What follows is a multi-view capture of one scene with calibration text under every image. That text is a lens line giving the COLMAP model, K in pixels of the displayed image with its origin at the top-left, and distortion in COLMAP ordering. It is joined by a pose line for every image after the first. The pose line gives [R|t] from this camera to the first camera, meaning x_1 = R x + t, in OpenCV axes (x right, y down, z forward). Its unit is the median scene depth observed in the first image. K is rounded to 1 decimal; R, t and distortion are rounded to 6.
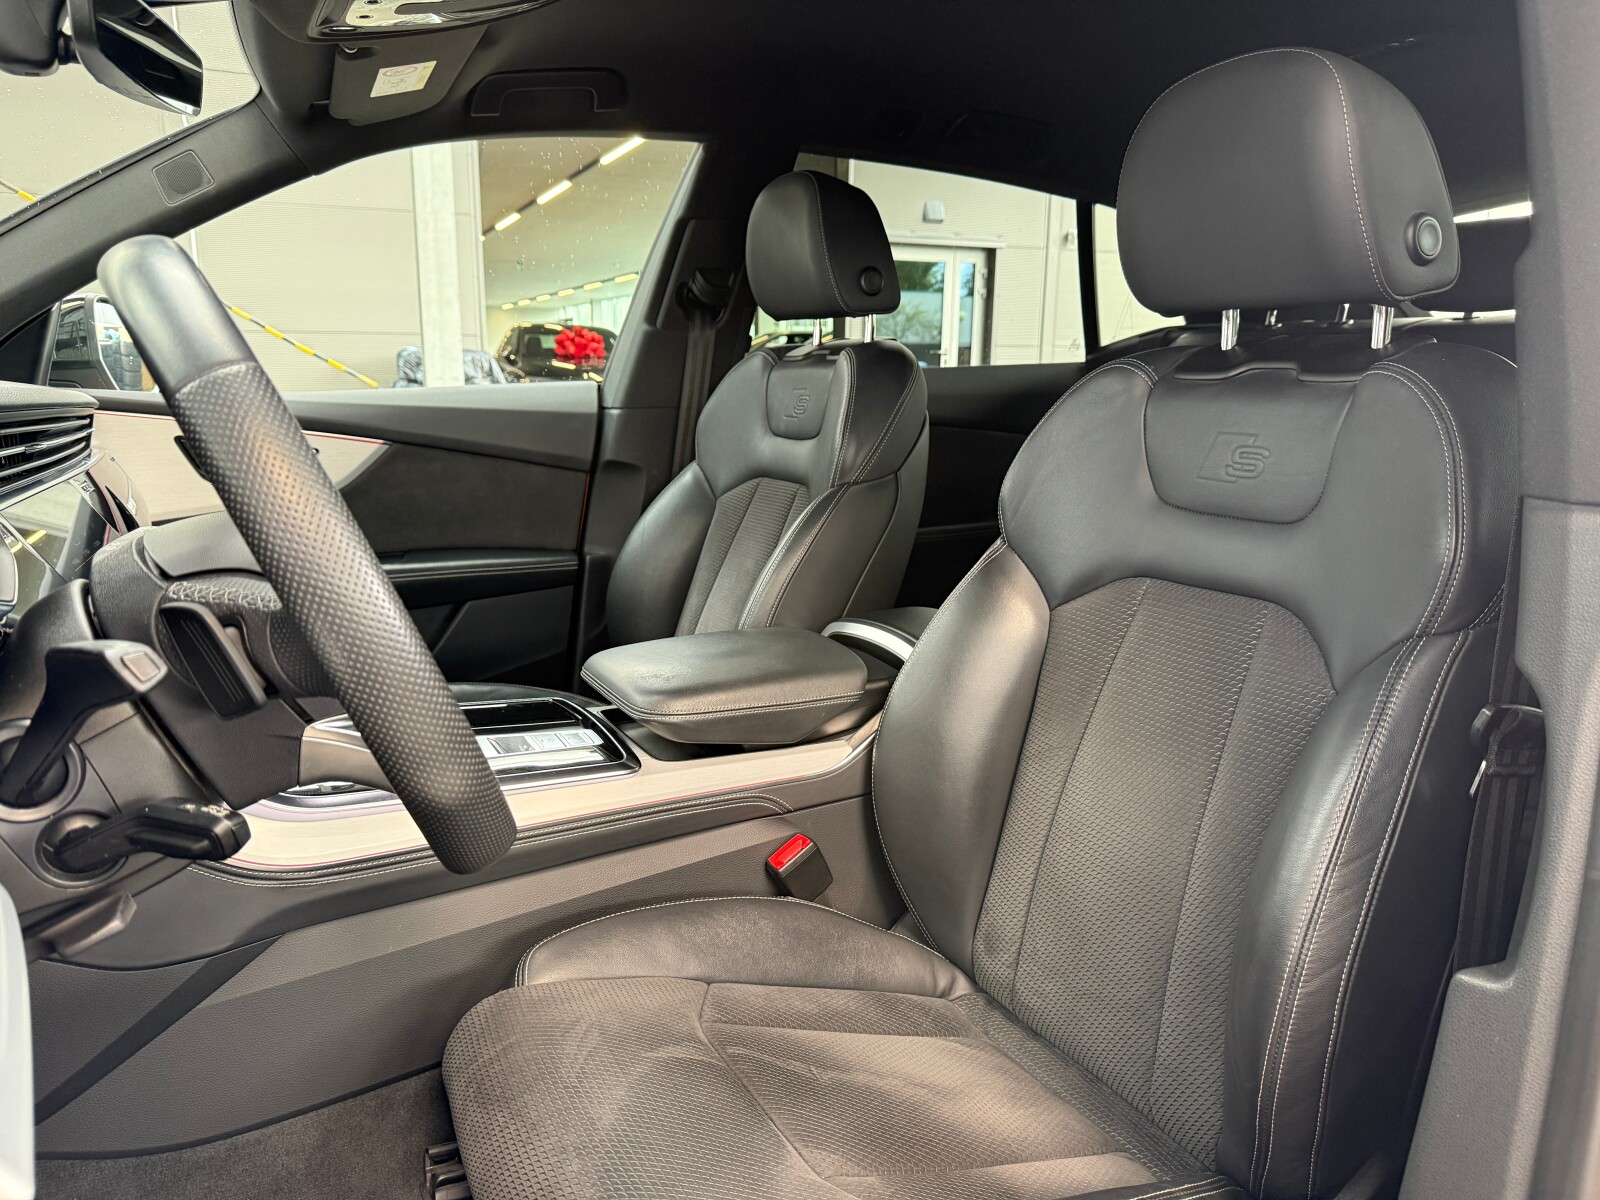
lens RADIAL K [[1132.5, 0, 793.6], [0, 1132.5, 605.4], [0, 0, 1]] dist [0.028633, -0.066044]
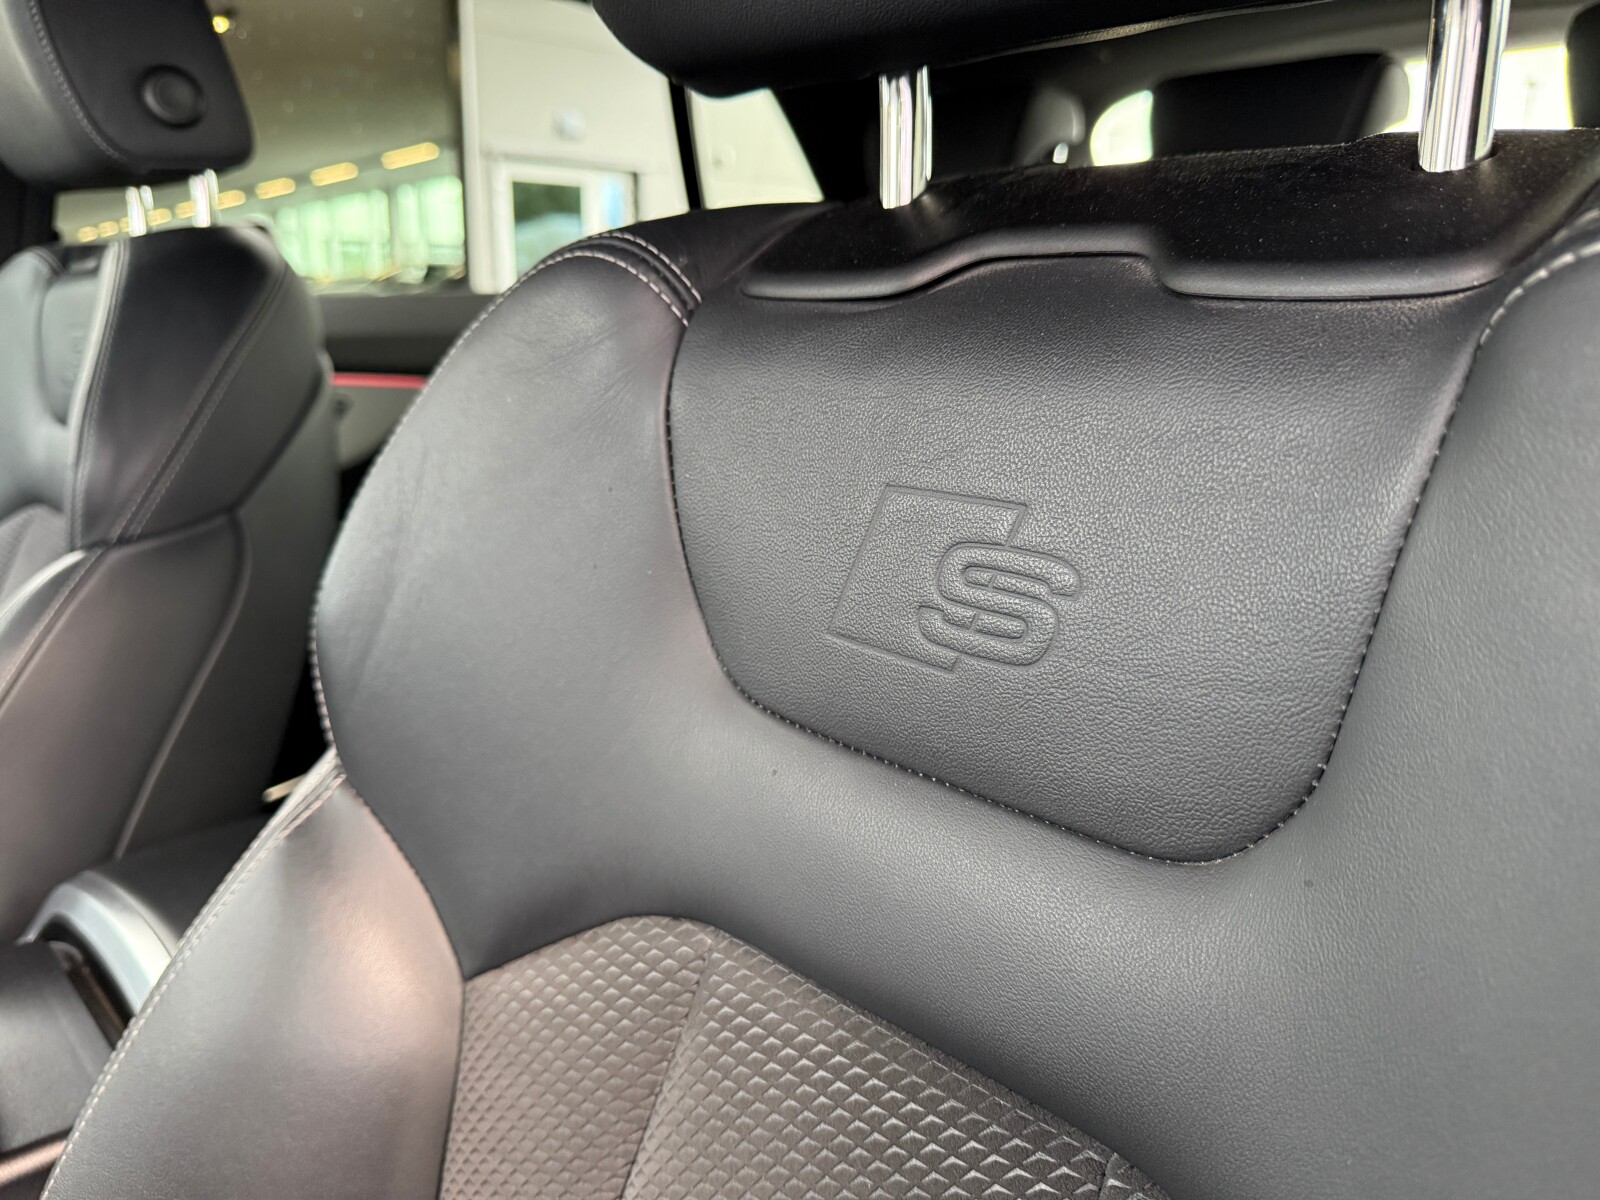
lens RADIAL K [[1132.5, 0, 793.6], [0, 1132.5, 605.4], [0, 0, 1]] dist [0.028633, -0.066044]
pose [[0.961008, -0.067678, 0.268111, 0.255559], [0.053559, 0.996782, 0.059640, -0.131243], [-0.271285, -0.042955, 0.961540, 0.685294]]
